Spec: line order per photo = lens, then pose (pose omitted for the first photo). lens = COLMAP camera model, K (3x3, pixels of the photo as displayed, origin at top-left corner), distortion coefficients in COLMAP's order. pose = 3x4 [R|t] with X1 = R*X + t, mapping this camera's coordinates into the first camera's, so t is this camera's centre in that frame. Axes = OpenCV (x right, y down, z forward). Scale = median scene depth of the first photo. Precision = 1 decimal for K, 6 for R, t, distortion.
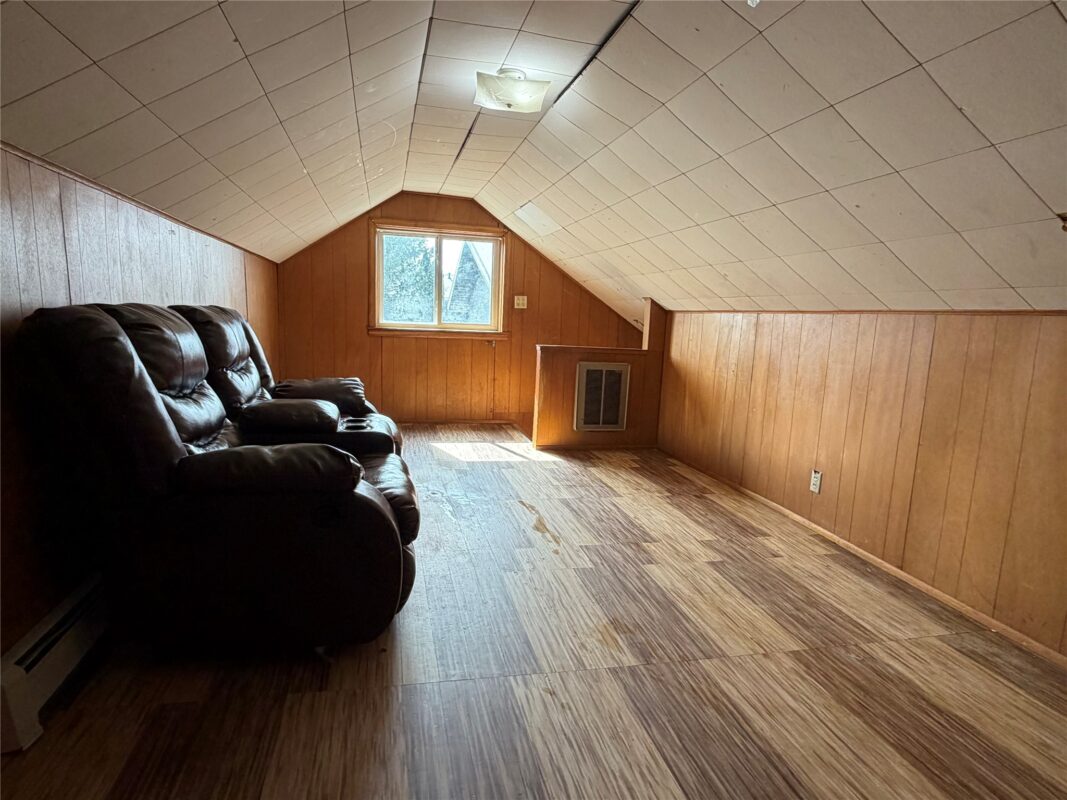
lens RADIAL K [[601.8, 0, 534.0], [0, 601.8, 403.5], [0, 0, 1]] dist [0.002251, 0.001724]
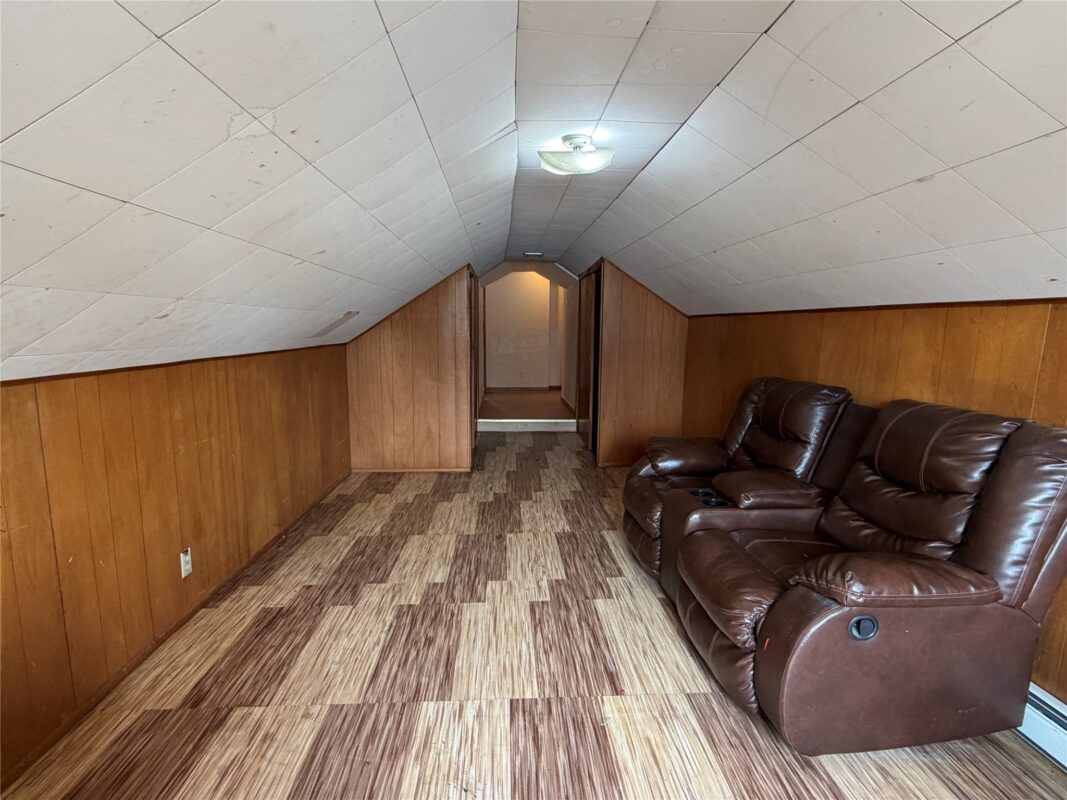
lens RADIAL K [[572.0, 0, 533.6], [0, 572.0, 403.5], [0, 0, 1]] dist [-0.000781, 0.000021]
pose [[-0.981316, -0.077685, 0.176024, -0.143775], [-0.025070, 0.958693, 0.283335, -0.348628], [-0.190764, 0.273629, -0.942728, 1.720527]]
